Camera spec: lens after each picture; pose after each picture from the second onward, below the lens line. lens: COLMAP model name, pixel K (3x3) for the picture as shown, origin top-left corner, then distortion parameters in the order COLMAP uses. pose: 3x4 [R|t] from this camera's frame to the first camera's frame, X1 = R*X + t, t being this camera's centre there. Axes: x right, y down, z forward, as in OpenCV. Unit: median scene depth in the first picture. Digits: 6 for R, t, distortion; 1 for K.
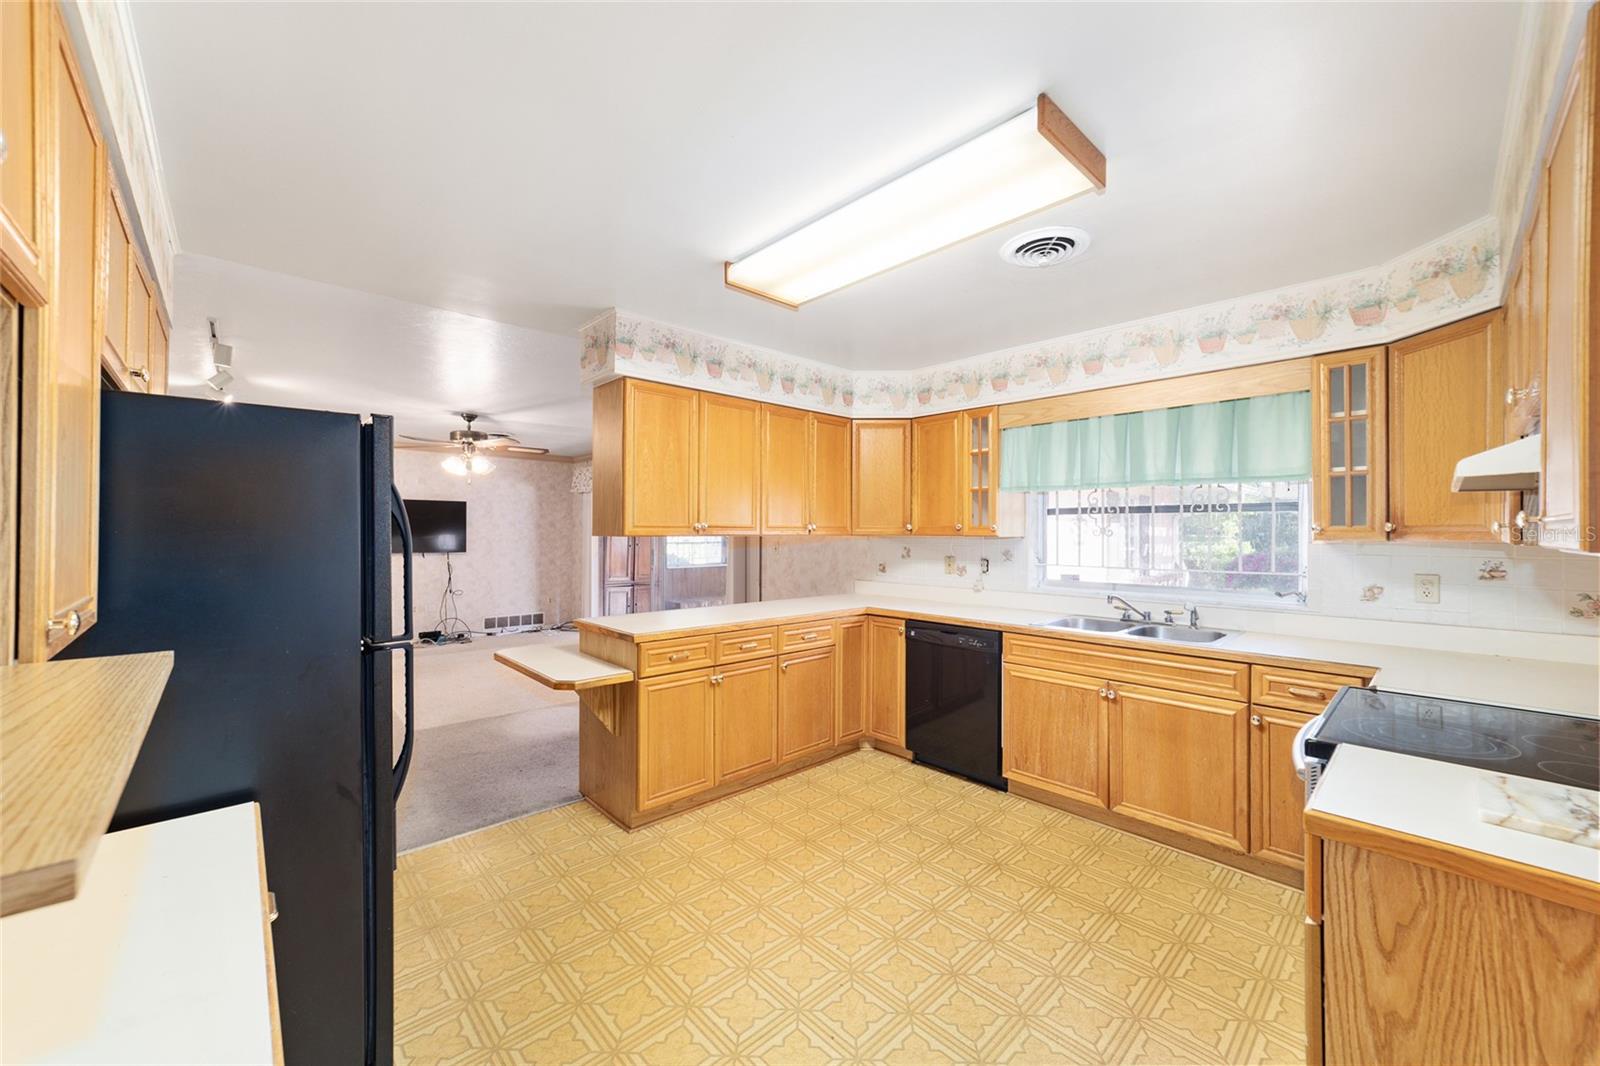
lens RADIAL K [[613.2, 0, 803.7], [0, 613.2, 528.5], [0, 0, 1]] dist [-0.016682, 0.007699]
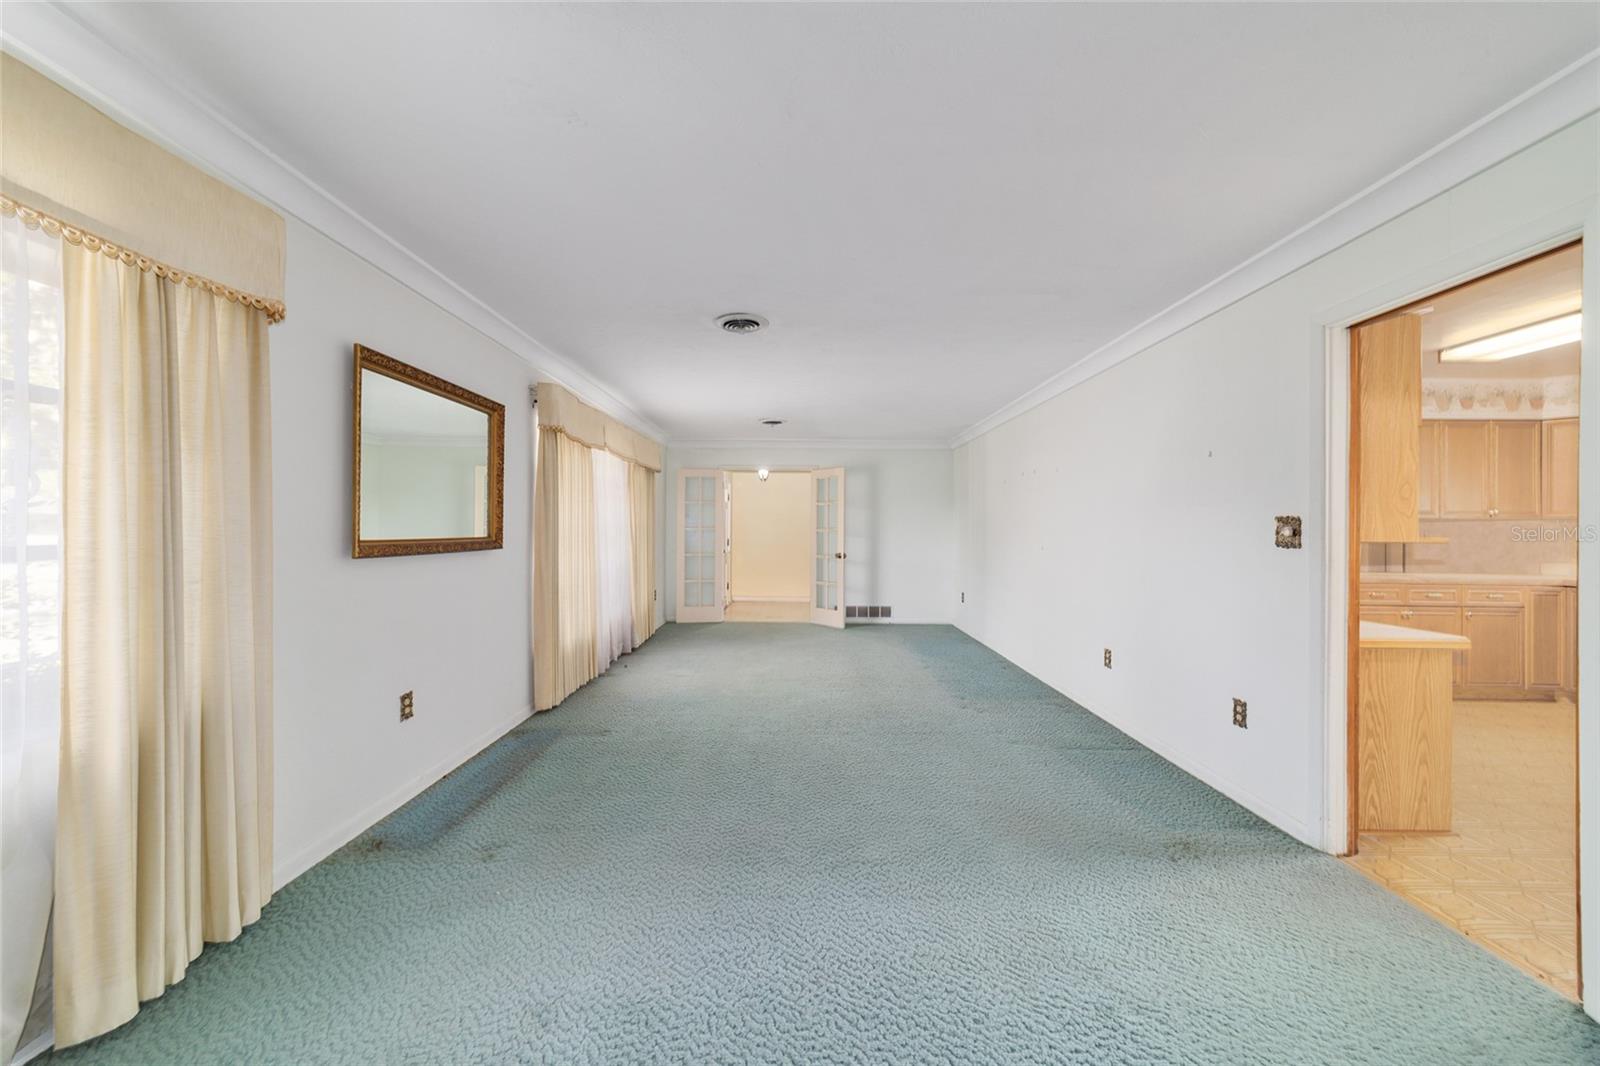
lens RADIAL K [[613.2, 0, 793.5], [0, 613.2, 529.5], [0, 0, 1]] dist [-0.016682, 0.007699]
pose [[0.721377, -0.003350, -0.692534, -0.163834], [0.002288, 0.999994, -0.002453, 0.034260], [0.692538, 0.000185, 0.721381, -0.921263]]
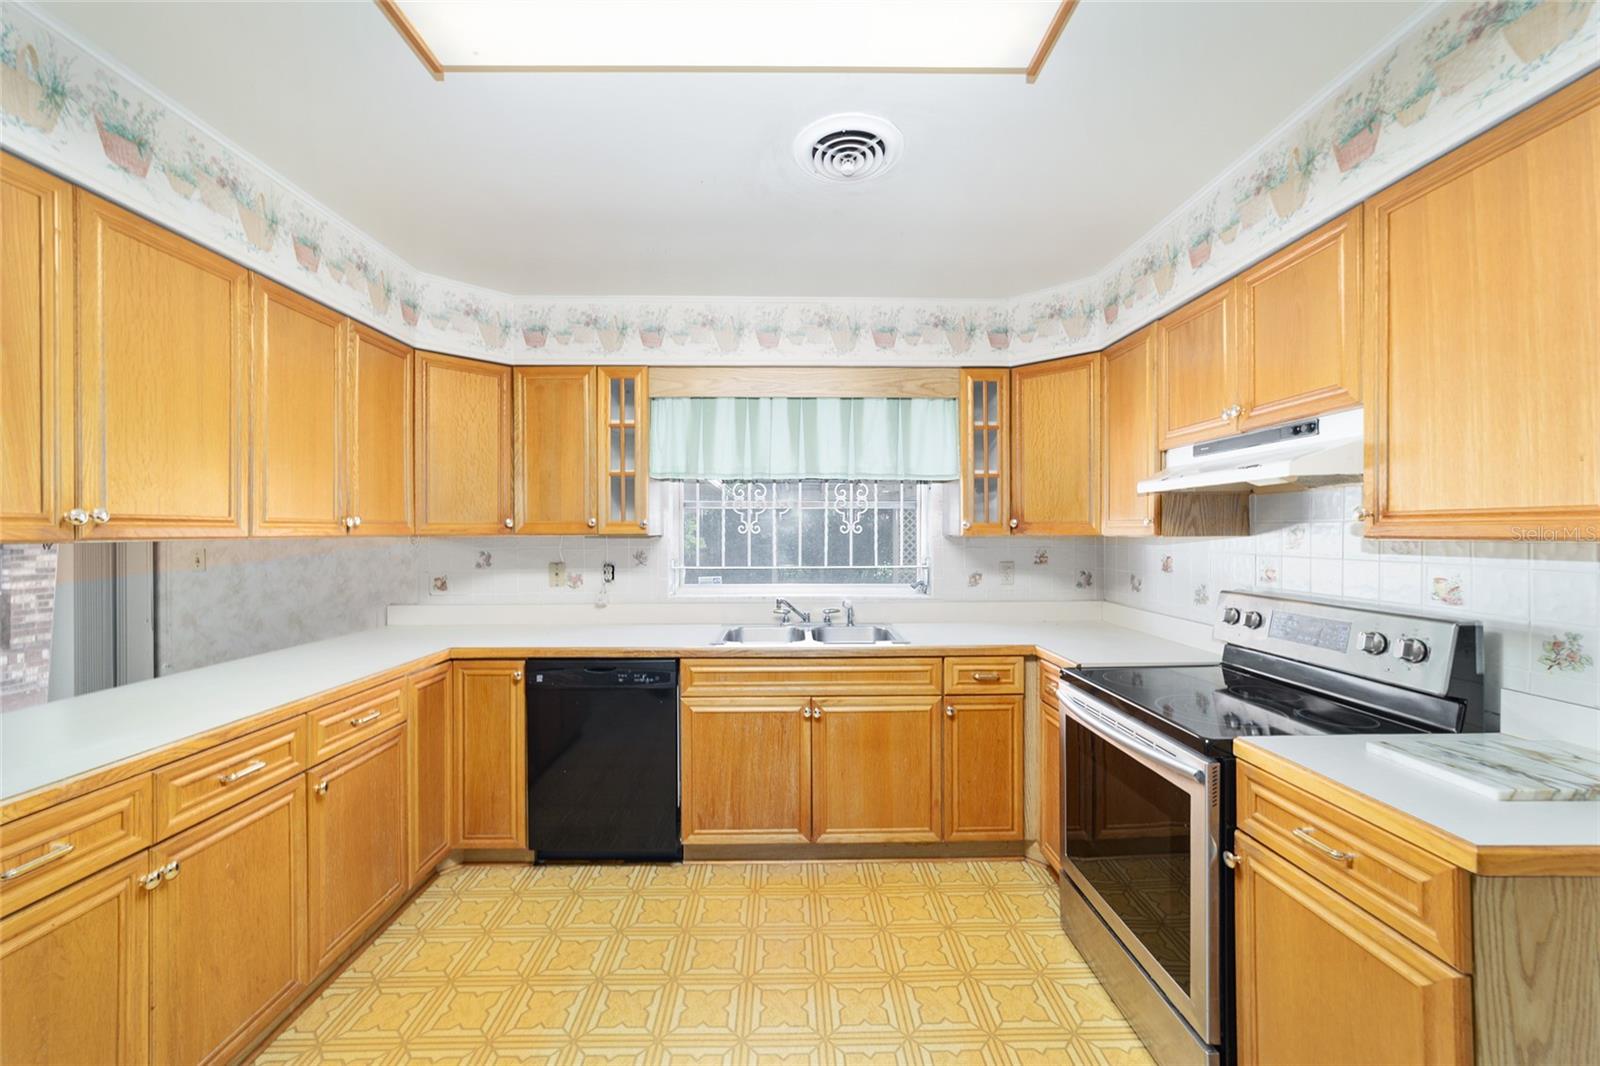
lens RADIAL K [[613.2, 0, 795.9], [0, 613.2, 533.1], [0, 0, 1]] dist [-0.016682, 0.007699]
pose [[0.676293, -0.007895, 0.736590, -0.128306], [0.001525, 0.999955, 0.009317, 0.003453], [-0.736631, -0.005178, 0.676275, 0.328072]]
